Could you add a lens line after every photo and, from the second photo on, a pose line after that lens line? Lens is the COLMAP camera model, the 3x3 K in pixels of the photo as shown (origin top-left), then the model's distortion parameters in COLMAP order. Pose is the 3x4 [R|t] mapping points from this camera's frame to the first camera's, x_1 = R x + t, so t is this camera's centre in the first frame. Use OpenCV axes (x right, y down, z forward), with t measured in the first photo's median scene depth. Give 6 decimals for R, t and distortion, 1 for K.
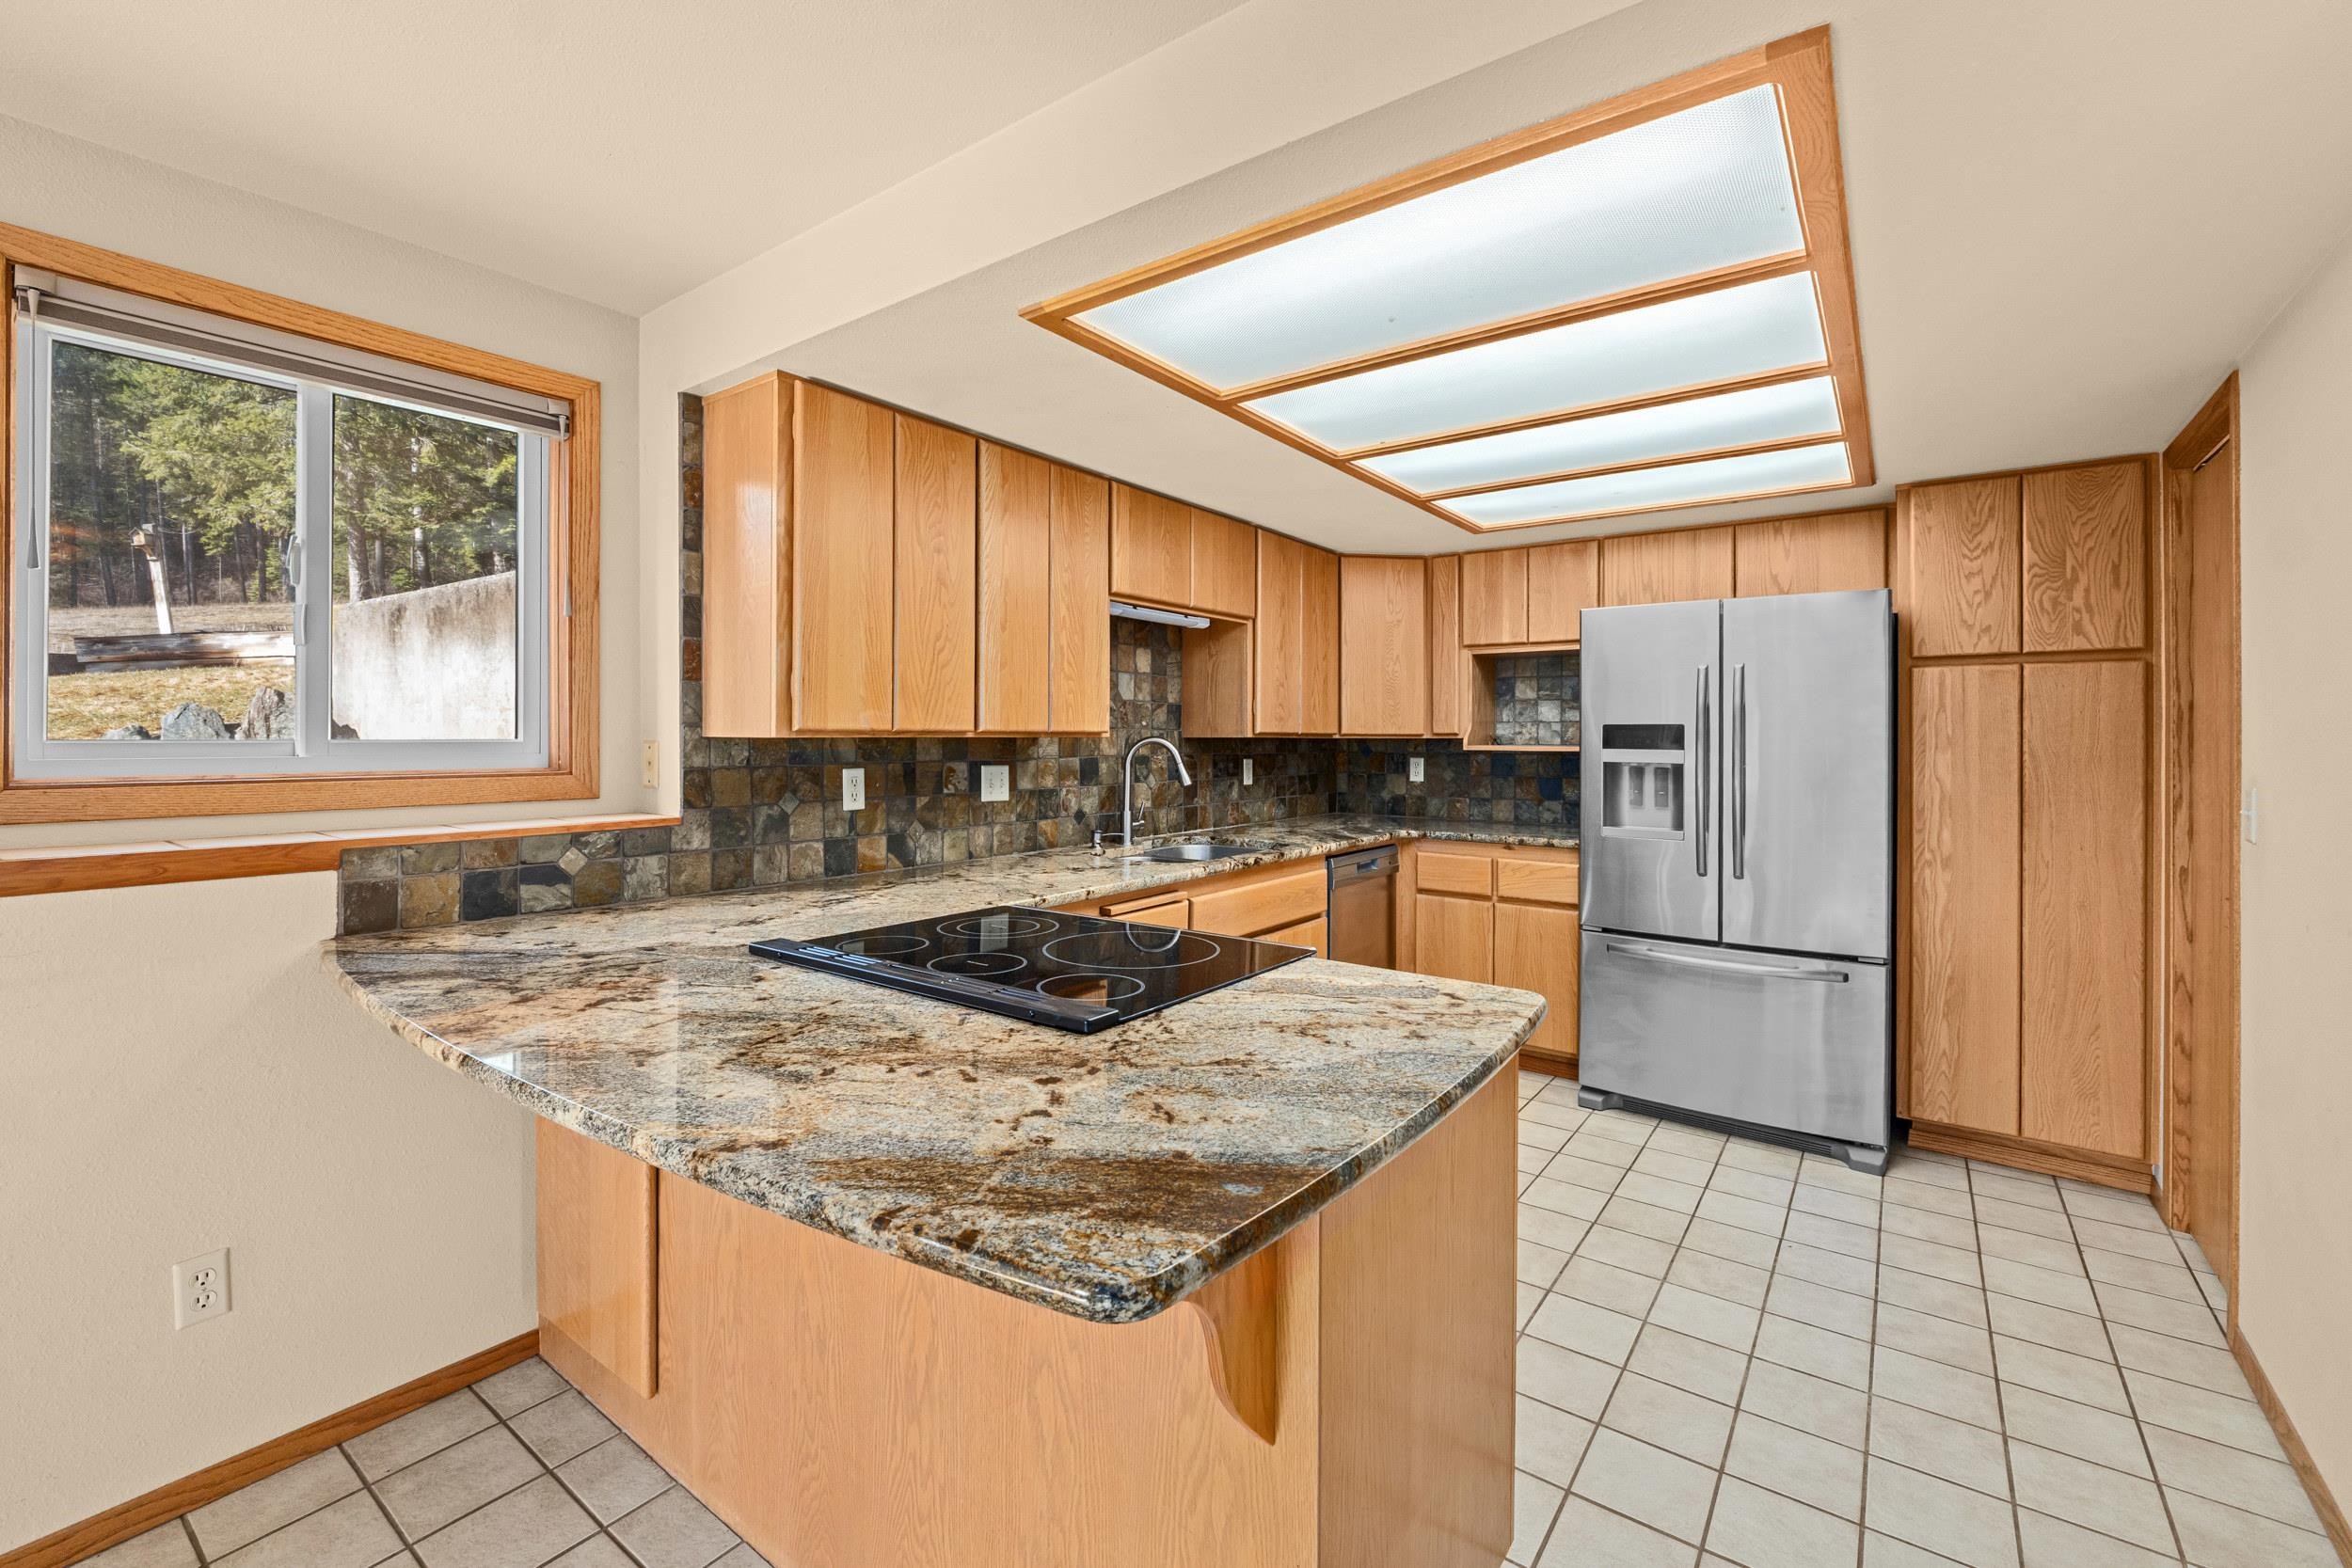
lens RADIAL K [[1001.2, 0, 1169.1], [0, 1001.2, 736.4], [0, 0, 1]] dist [-0.003264, -0.000022]
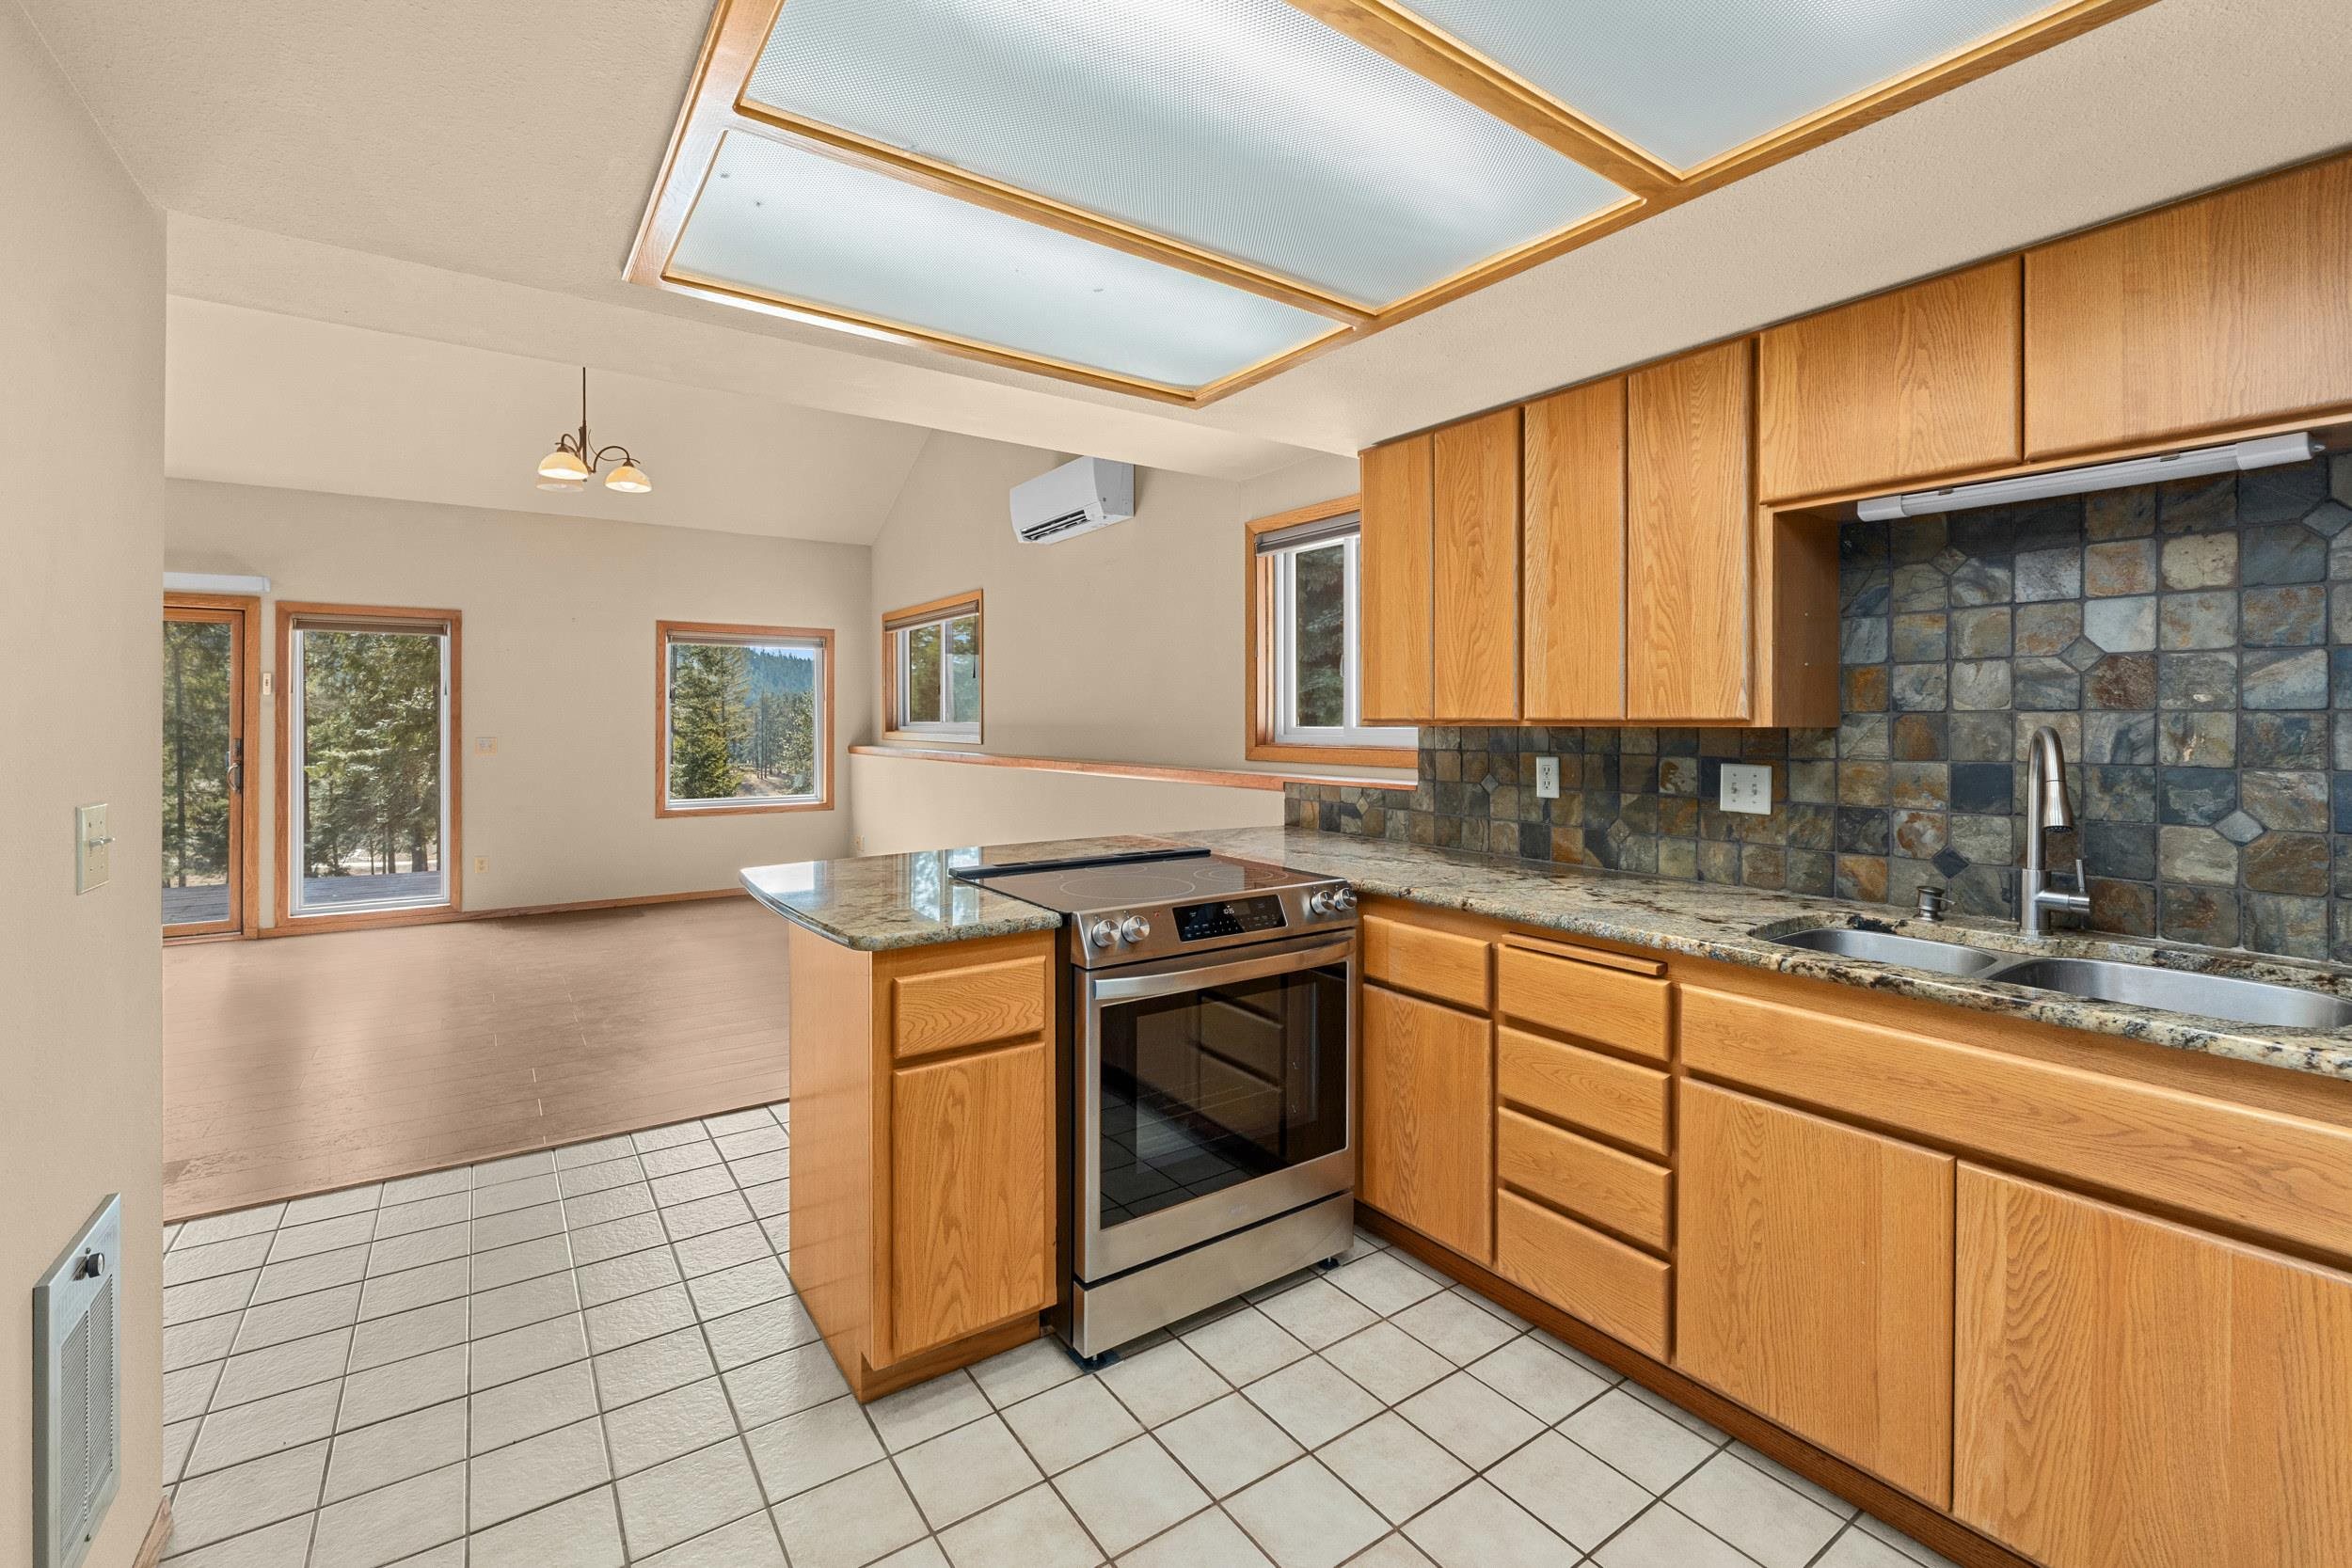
lens RADIAL K [[1001.2, 0, 1169.1], [0, 1001.2, 736.4], [0, 0, 1]] dist [-0.003264, -0.000022]
pose [[-0.319126, 0.006382, -0.947691, 0.762177], [-0.005422, 0.999949, 0.008560, 0.004125], [0.947697, 0.007870, -0.319075, 0.942835]]
